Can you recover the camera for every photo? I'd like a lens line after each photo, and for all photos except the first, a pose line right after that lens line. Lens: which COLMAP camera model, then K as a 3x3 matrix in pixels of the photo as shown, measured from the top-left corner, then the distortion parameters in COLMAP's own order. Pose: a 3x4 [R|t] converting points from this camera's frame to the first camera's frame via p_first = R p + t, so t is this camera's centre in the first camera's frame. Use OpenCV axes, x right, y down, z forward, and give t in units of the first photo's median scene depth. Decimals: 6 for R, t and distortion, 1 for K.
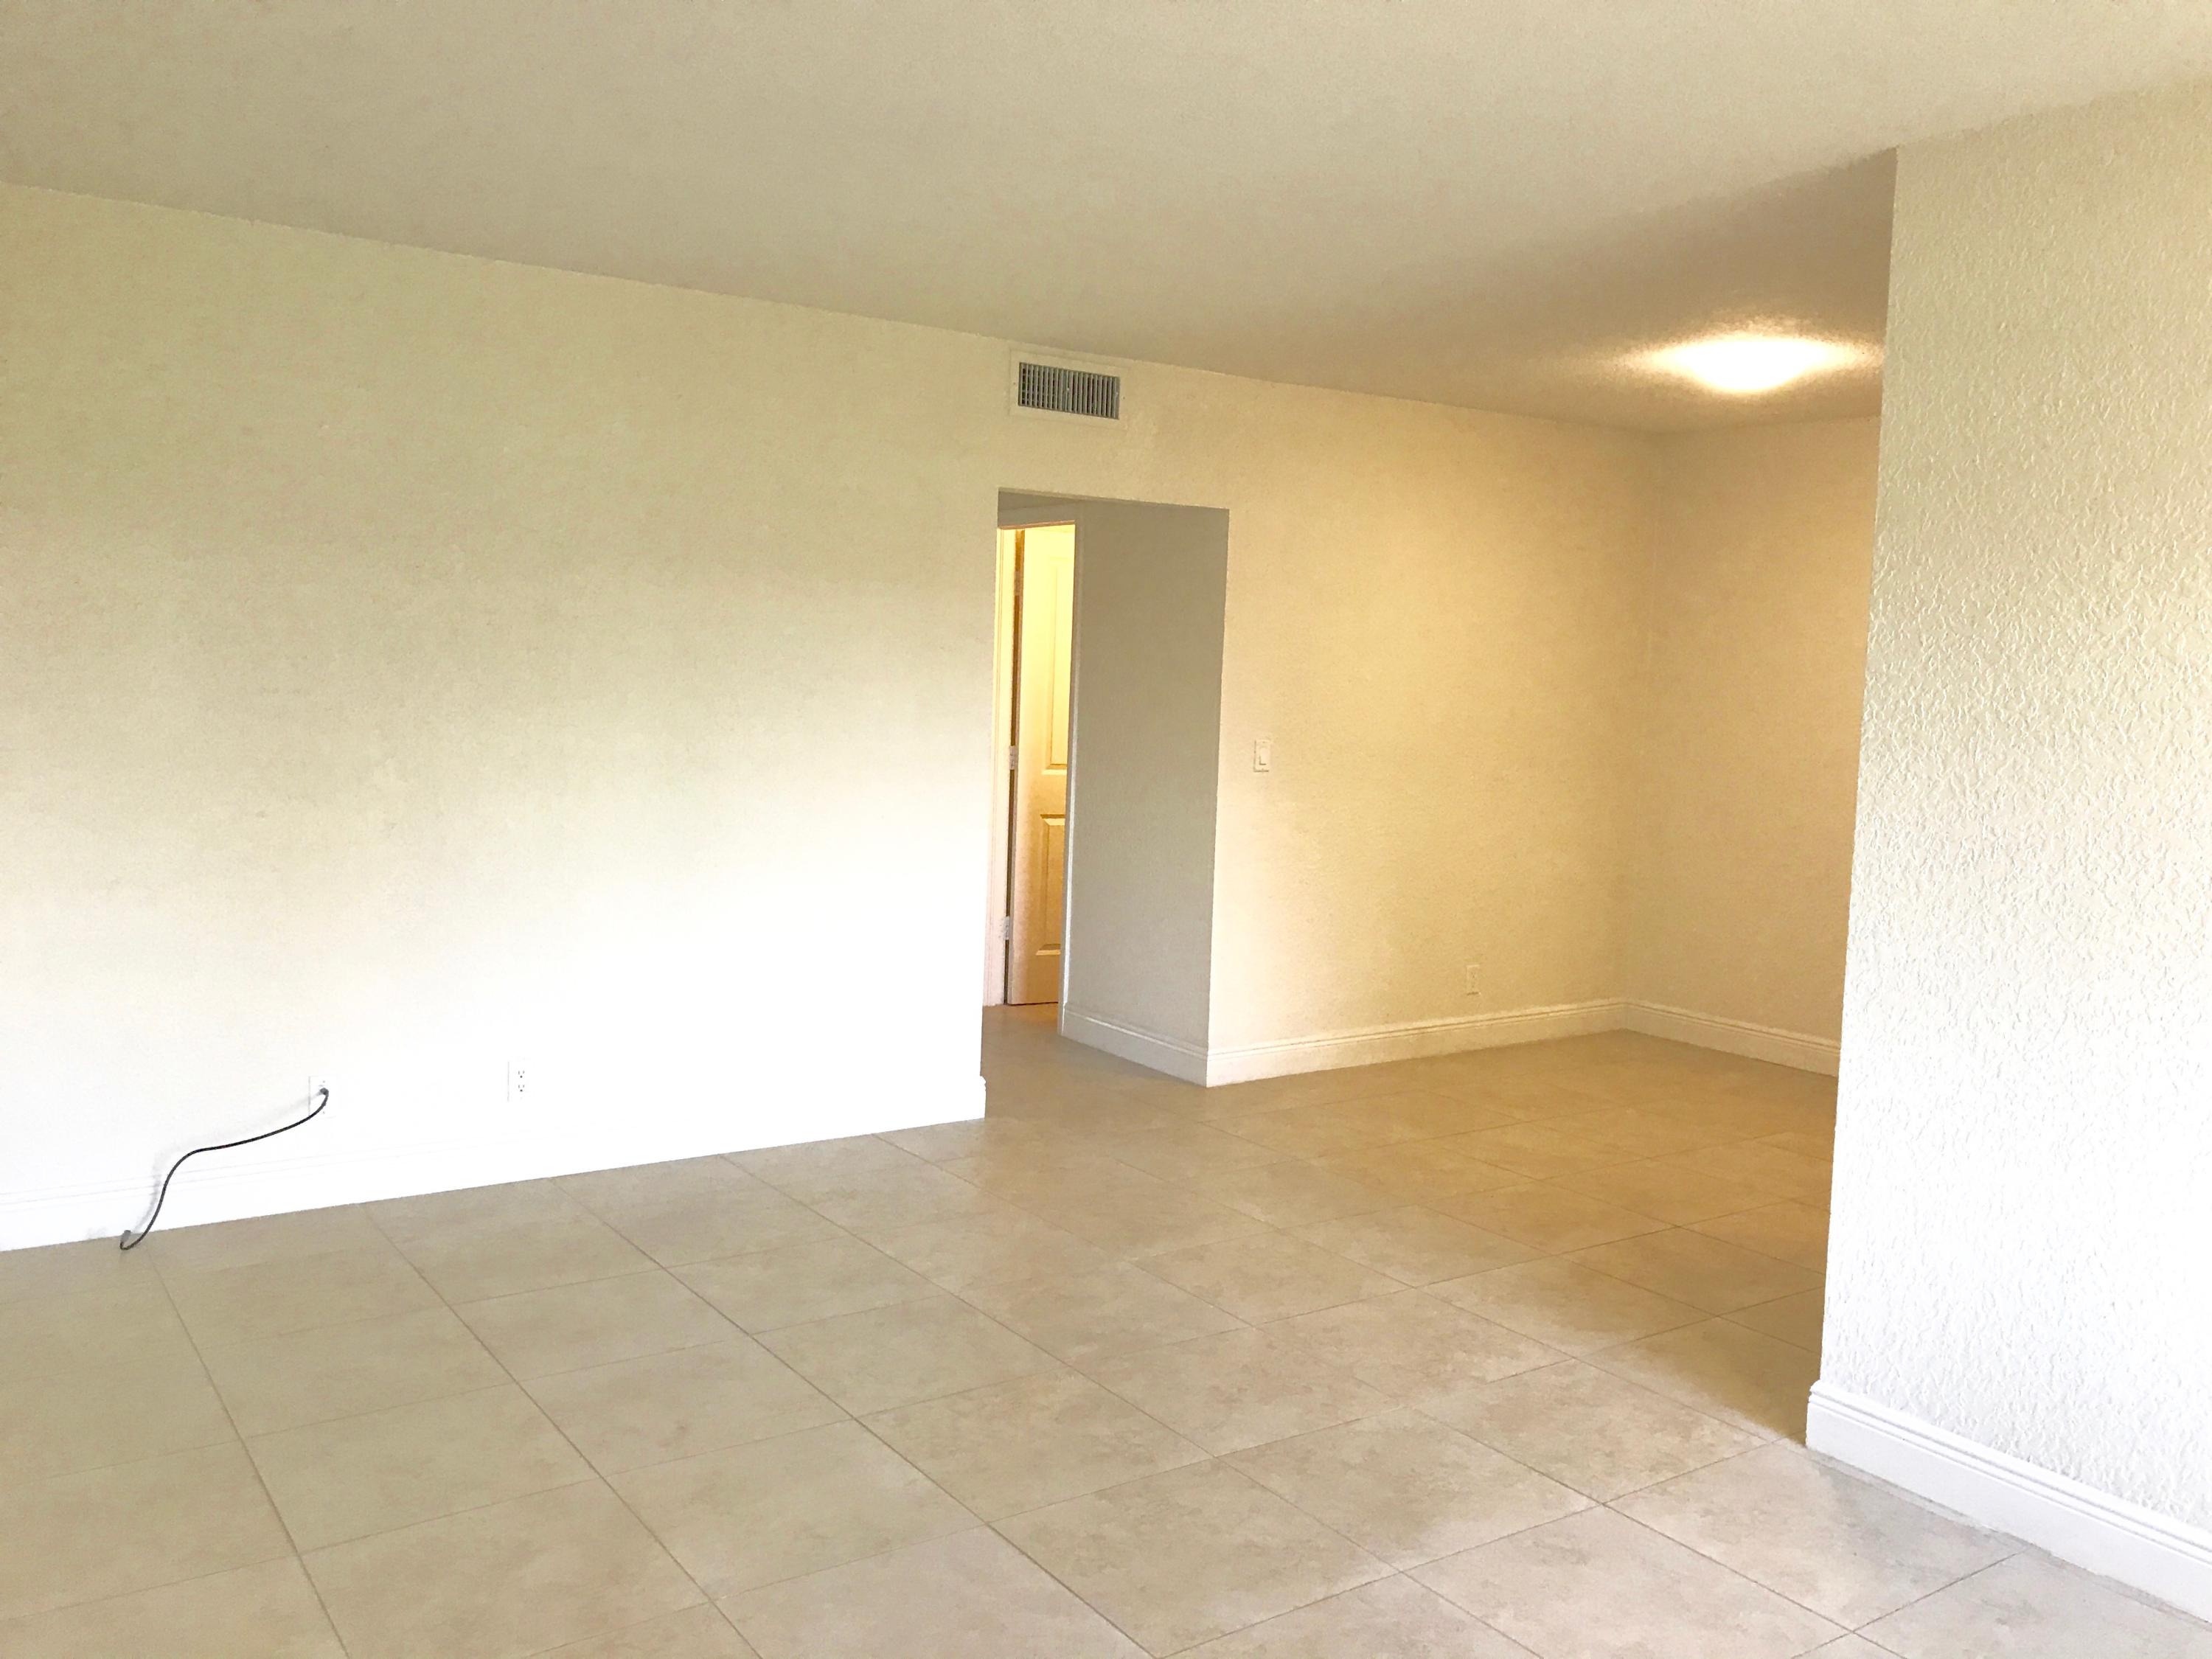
lens RADIAL K [[1795.1, 0, 1106.0], [0, 1795.1, 829.5], [0, 0, 1]] dist [0.005430, -0.004458]
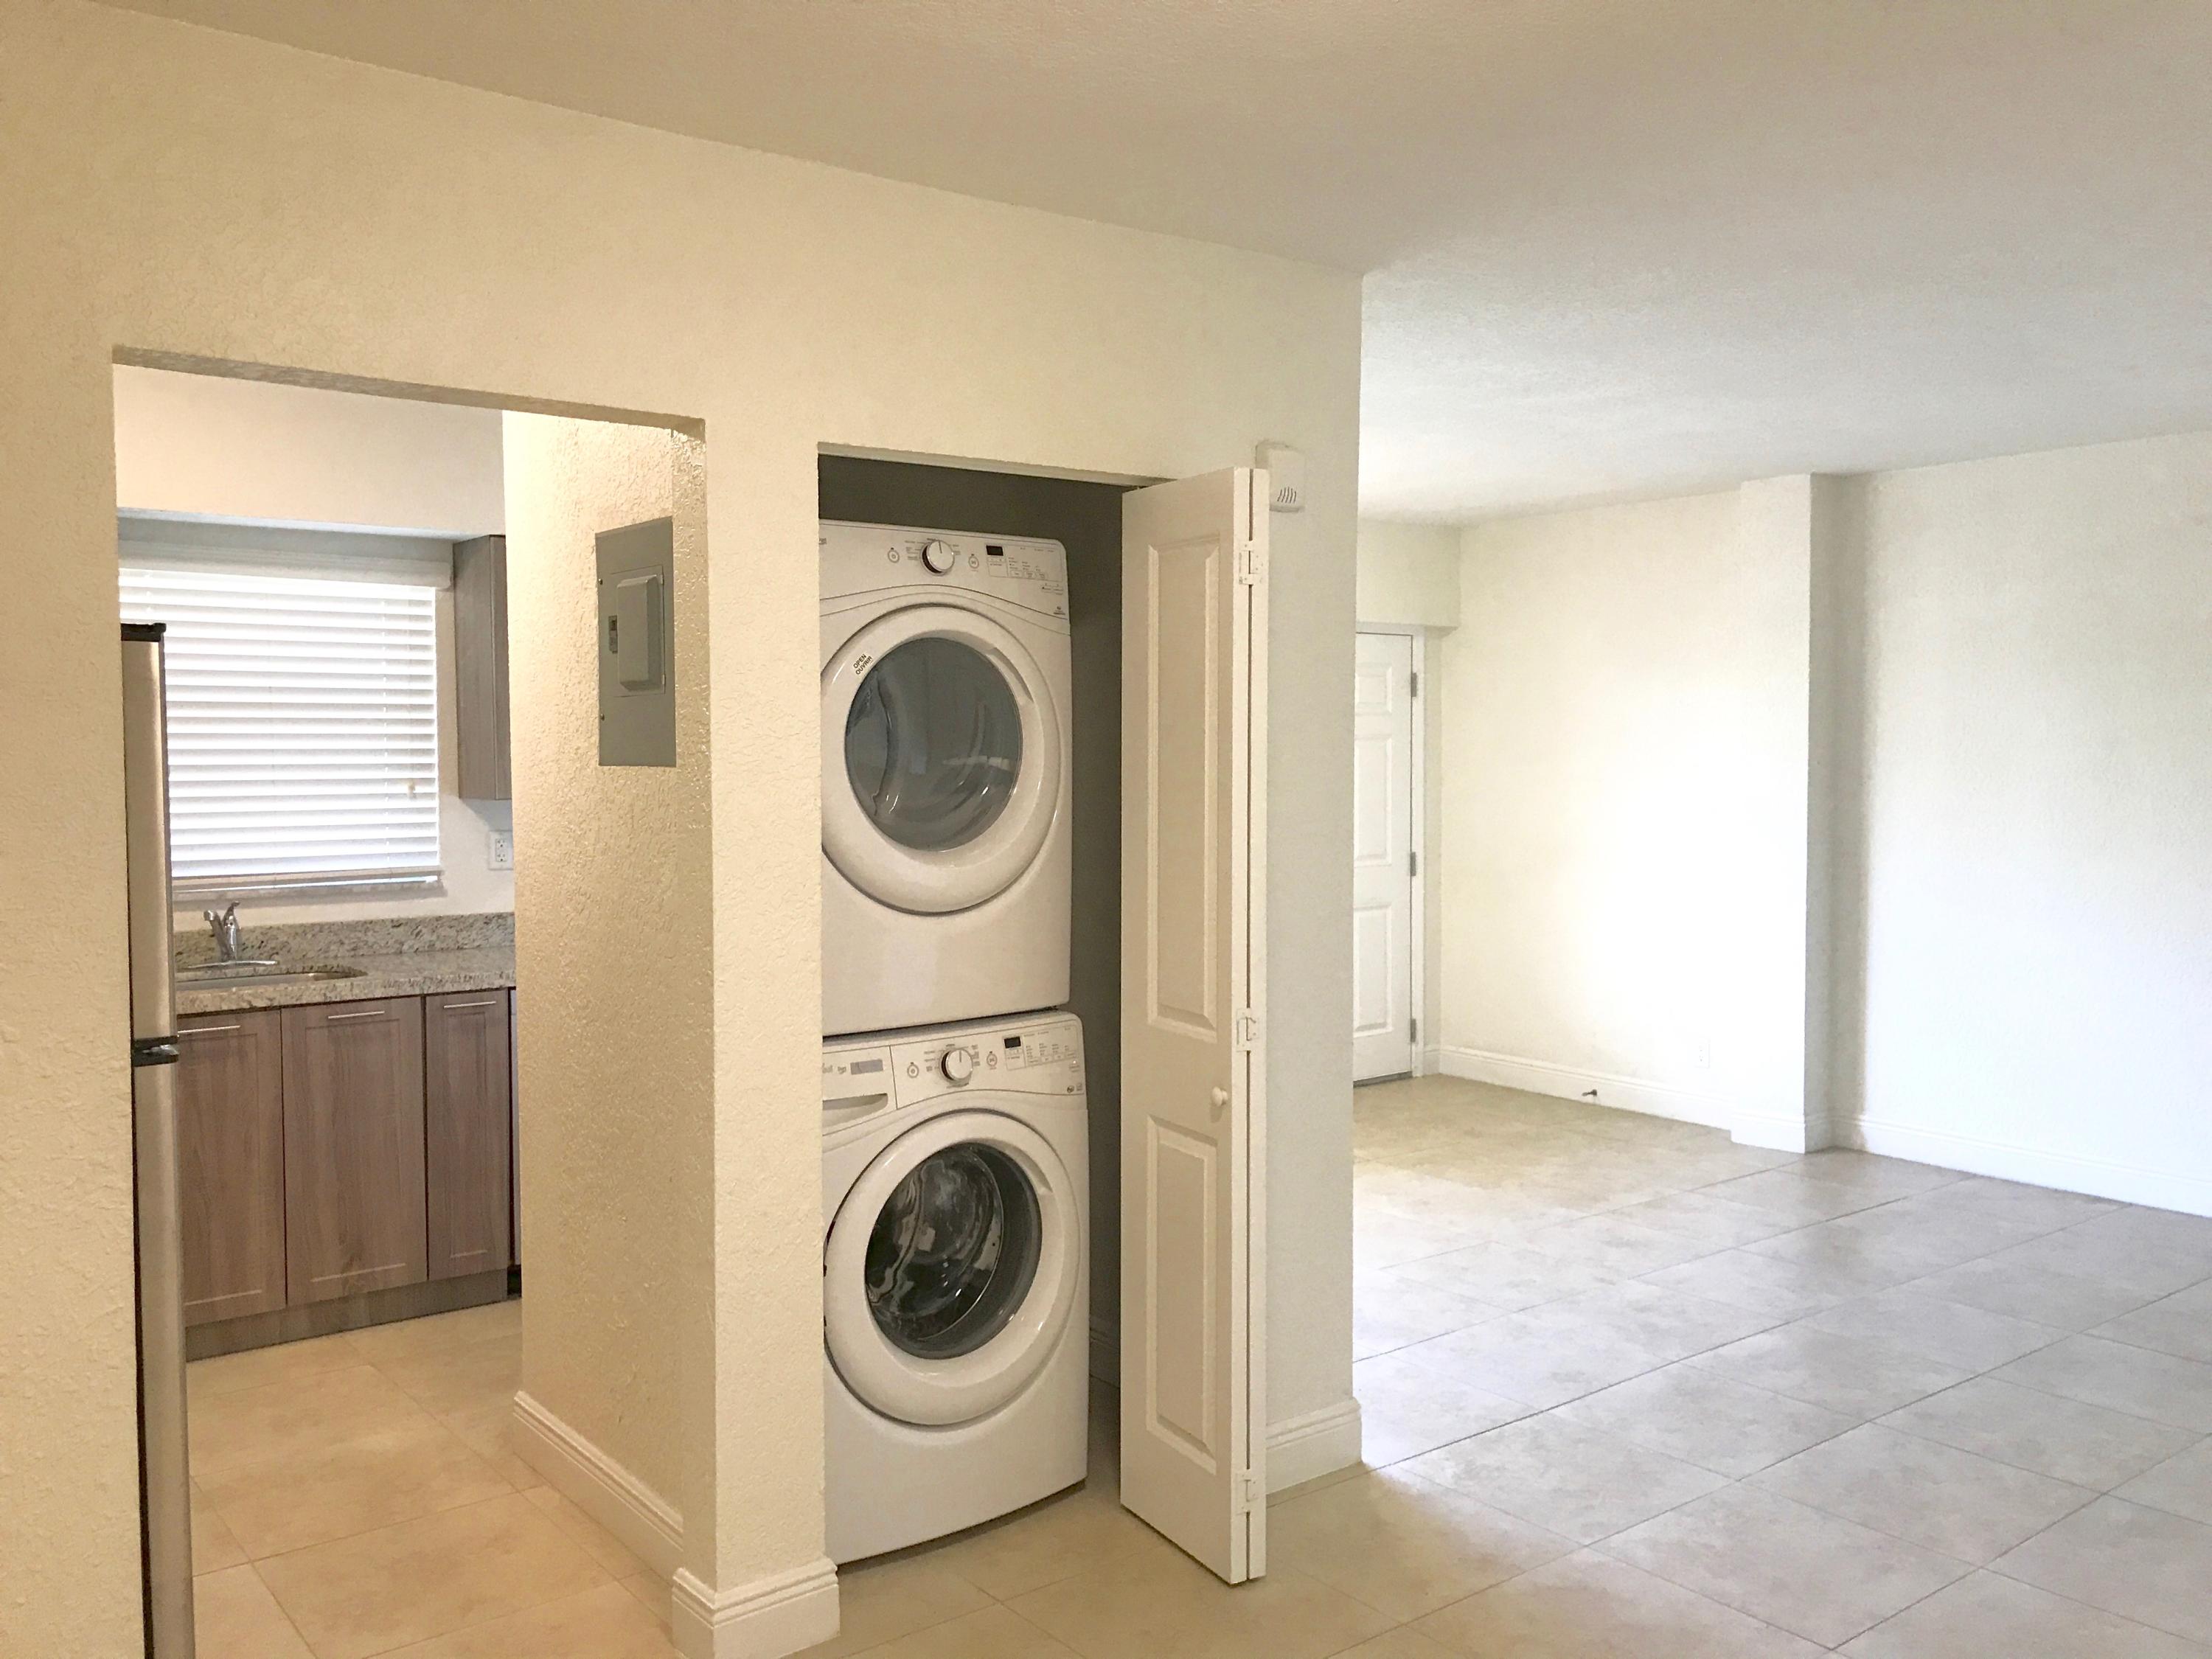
lens RADIAL K [[1822.3, 0, 1106.0], [0, 1822.3, 829.5], [0, 0, 1]] dist [0.011354, 0.001132]
pose [[-0.997481, -0.033108, -0.062728, 0.605898], [-0.041467, 0.989699, 0.137026, -0.169800], [0.057545, 0.139282, -0.988579, 1.965133]]
